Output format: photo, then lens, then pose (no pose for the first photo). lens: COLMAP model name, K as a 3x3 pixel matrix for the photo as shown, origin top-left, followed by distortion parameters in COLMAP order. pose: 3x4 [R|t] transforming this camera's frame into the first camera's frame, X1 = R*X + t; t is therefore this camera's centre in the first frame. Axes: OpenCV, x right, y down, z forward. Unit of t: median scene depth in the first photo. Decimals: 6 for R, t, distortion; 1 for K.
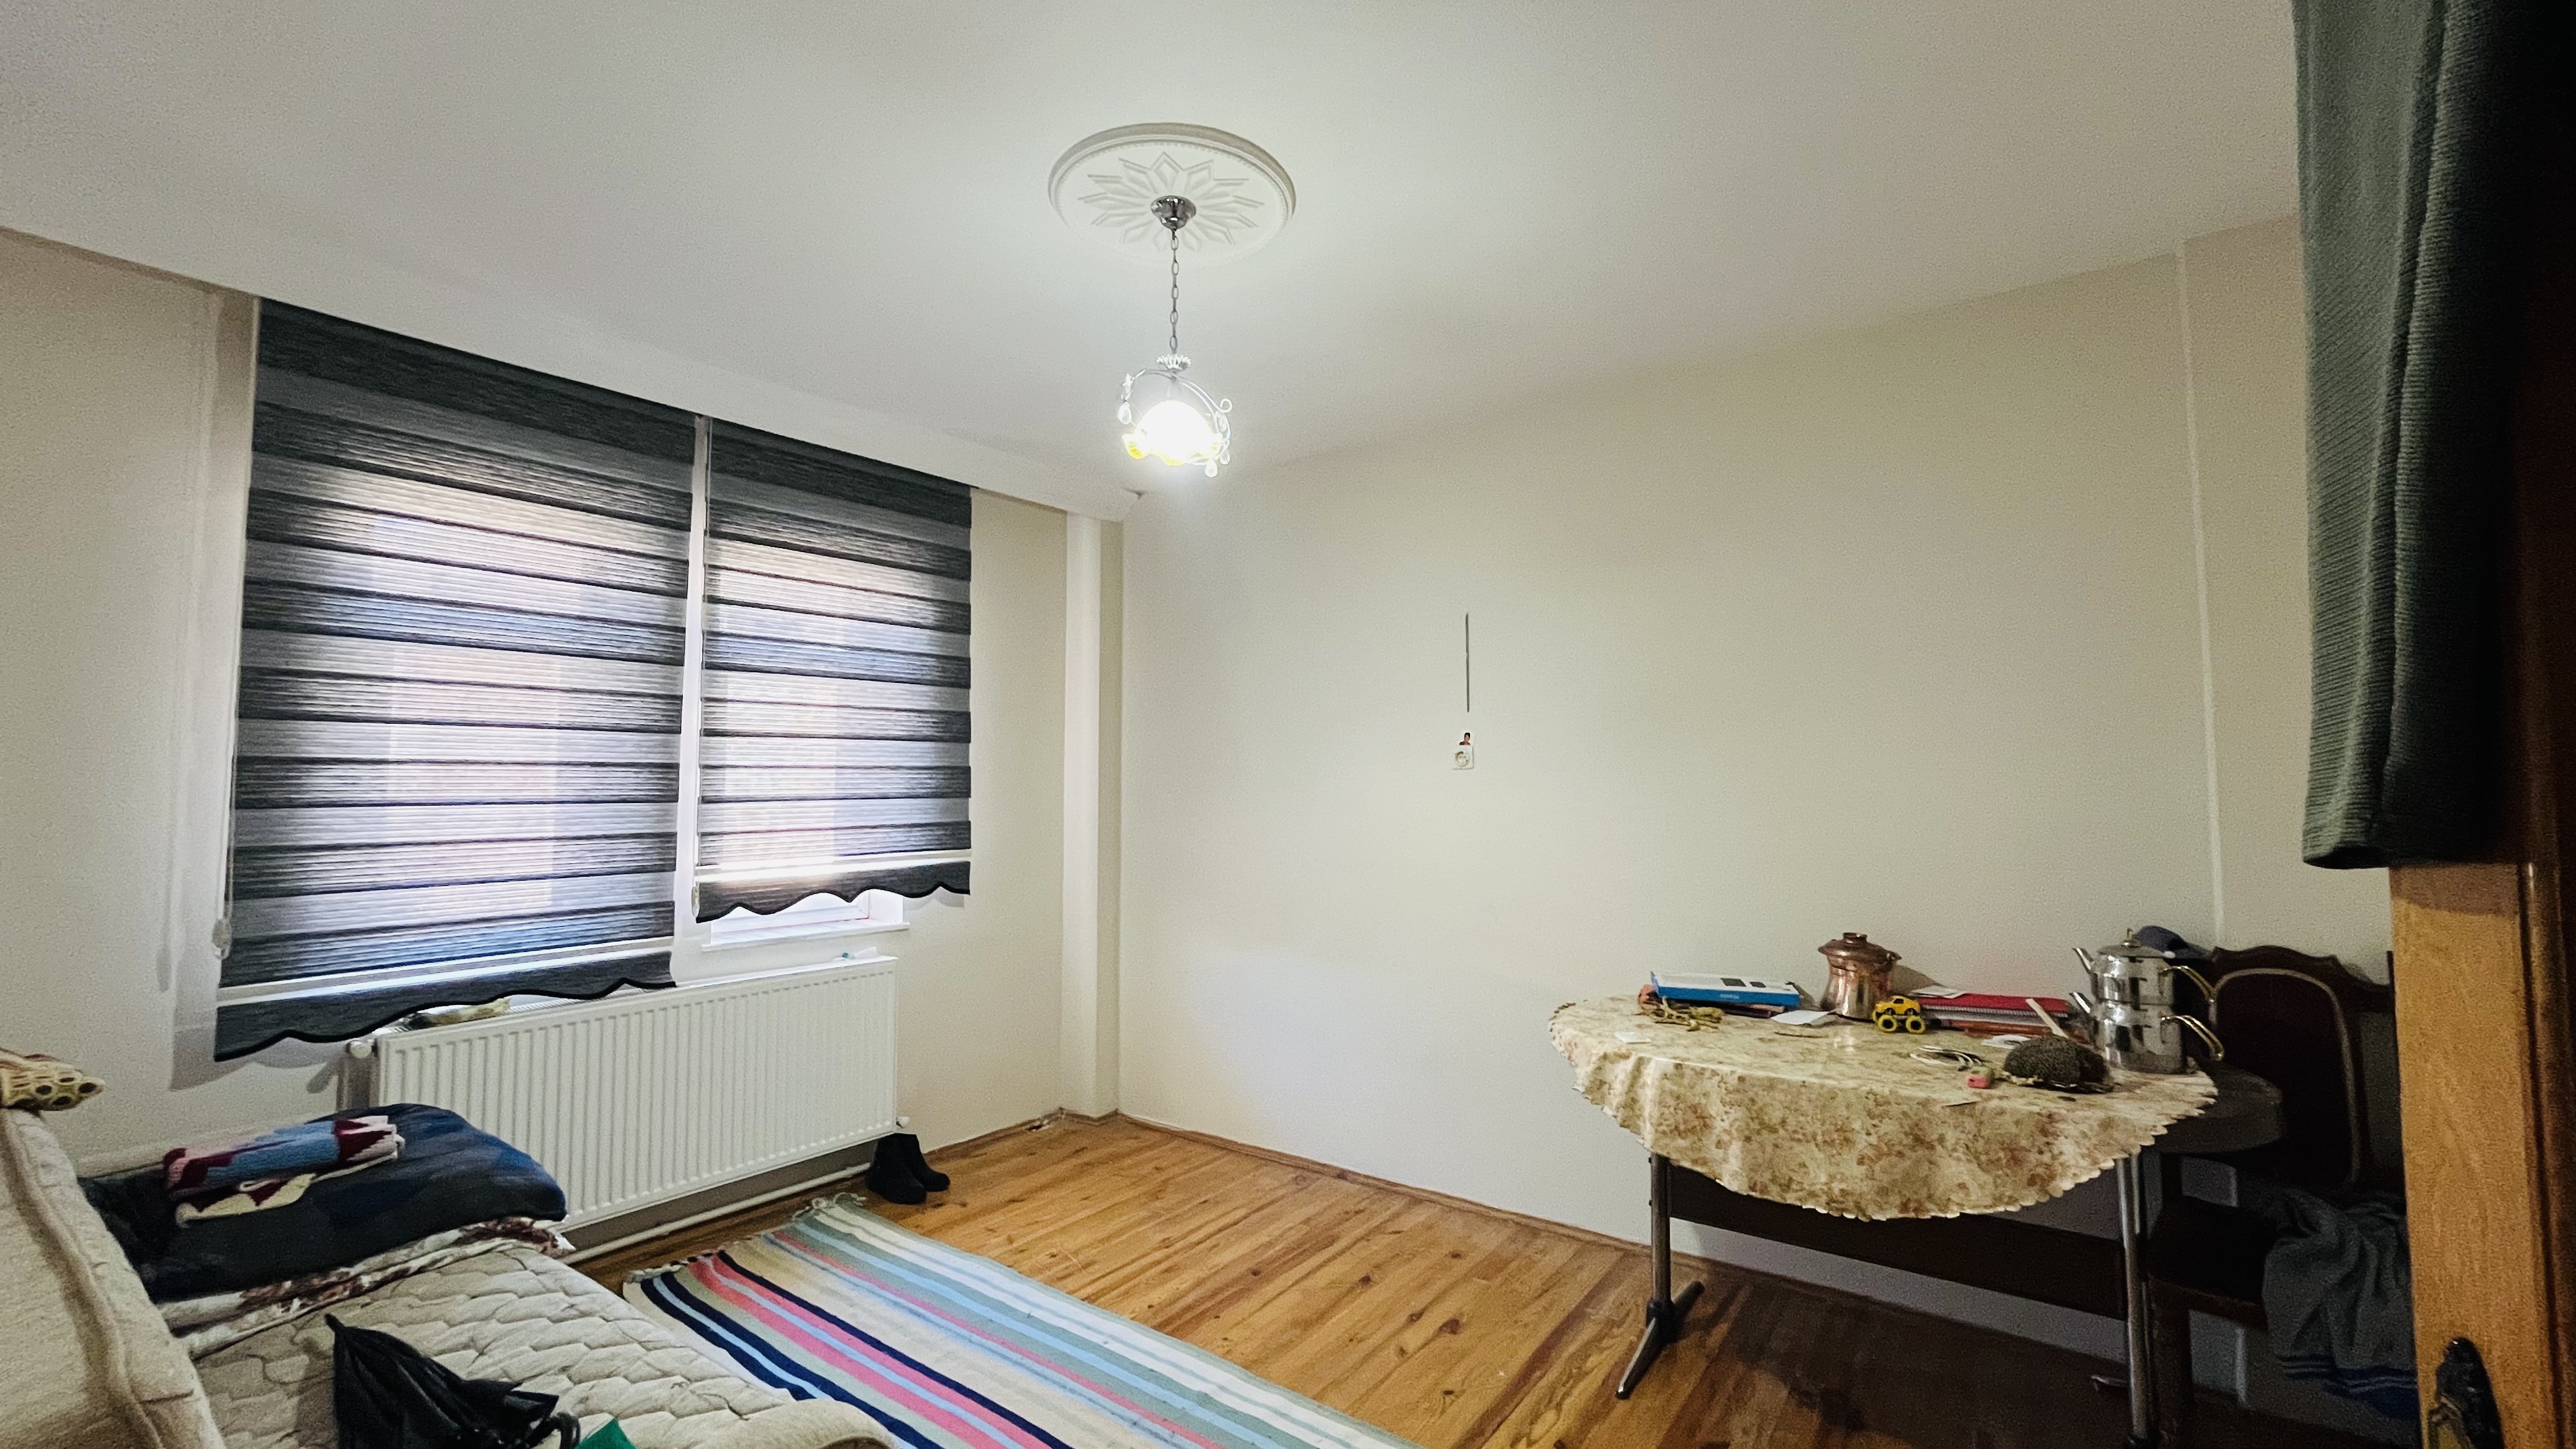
lens RADIAL K [[1034.7, 0, 1286.0], [0, 1034.7, 741.4], [0, 0, 1]] dist [-0.003336, 0.000356]
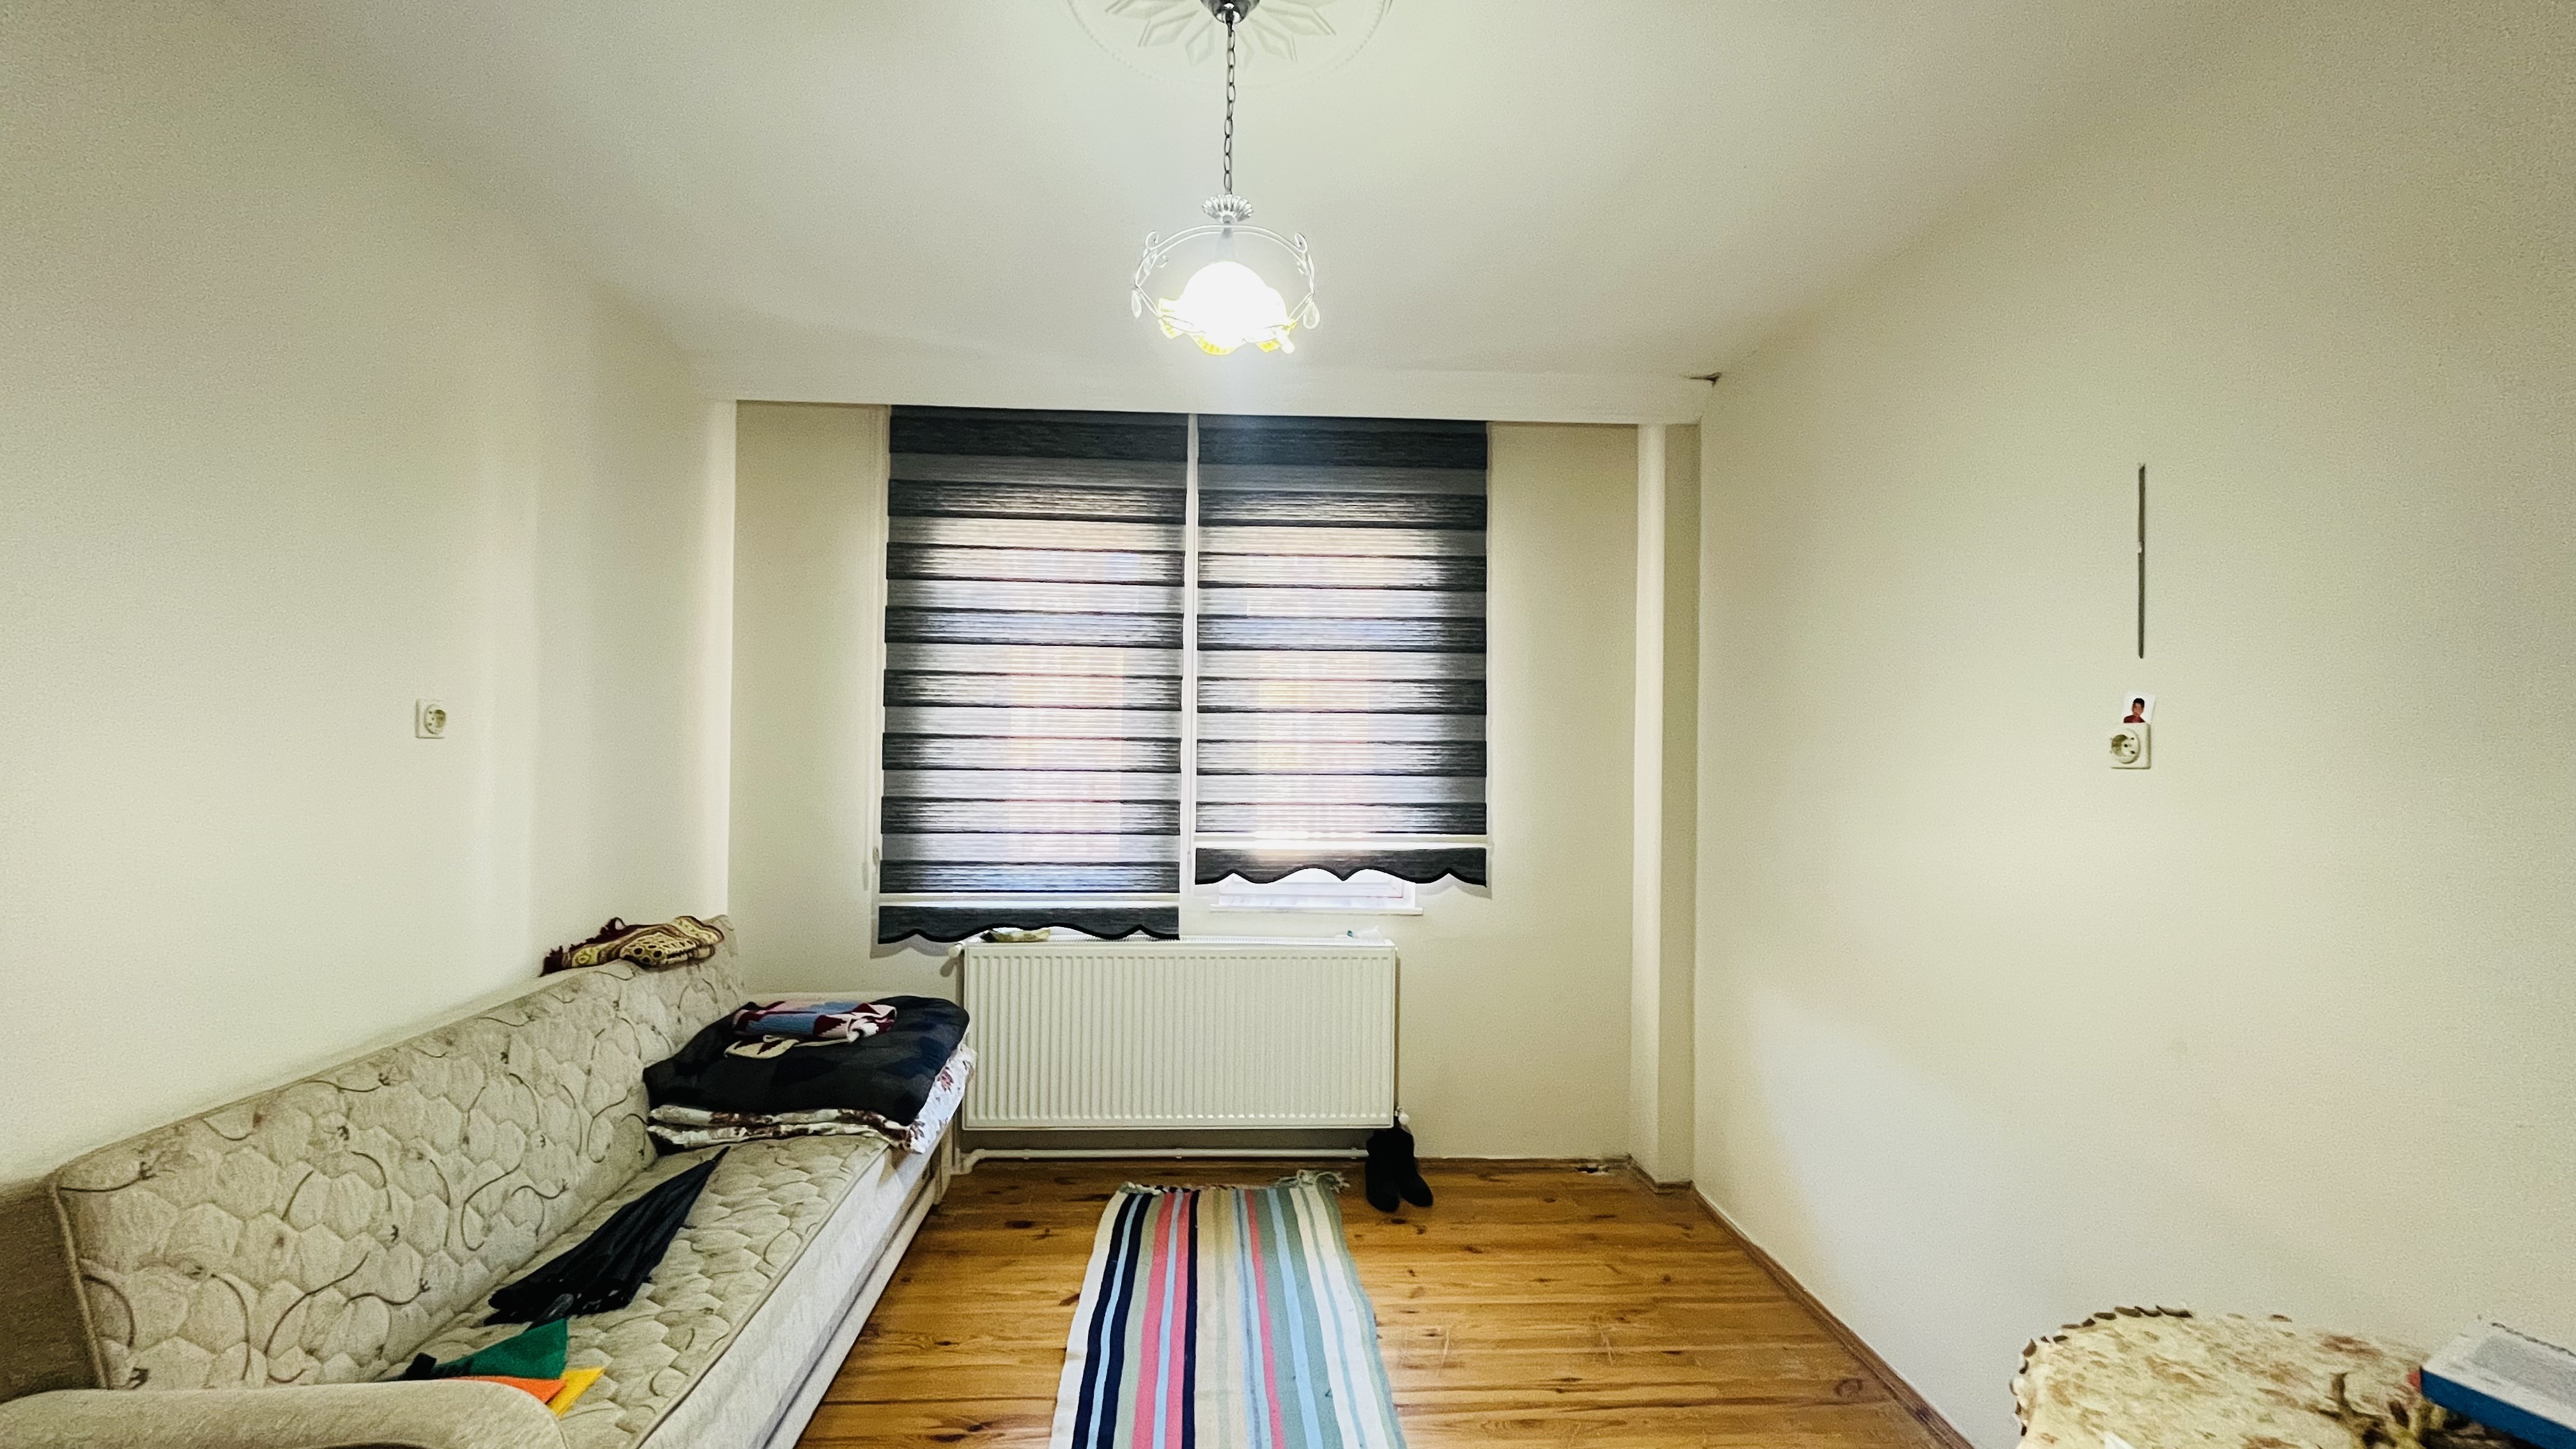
lens RADIAL K [[1034.7, 0, 1284.6], [0, 1034.7, 732.9], [0, 0, 1]] dist [-0.003336, 0.000356]
pose [[0.644267, 0.012152, -0.764704, 0.329303], [0.014462, 0.999501, 0.028067, -0.013417], [0.764664, -0.029142, 0.643770, 0.383158]]
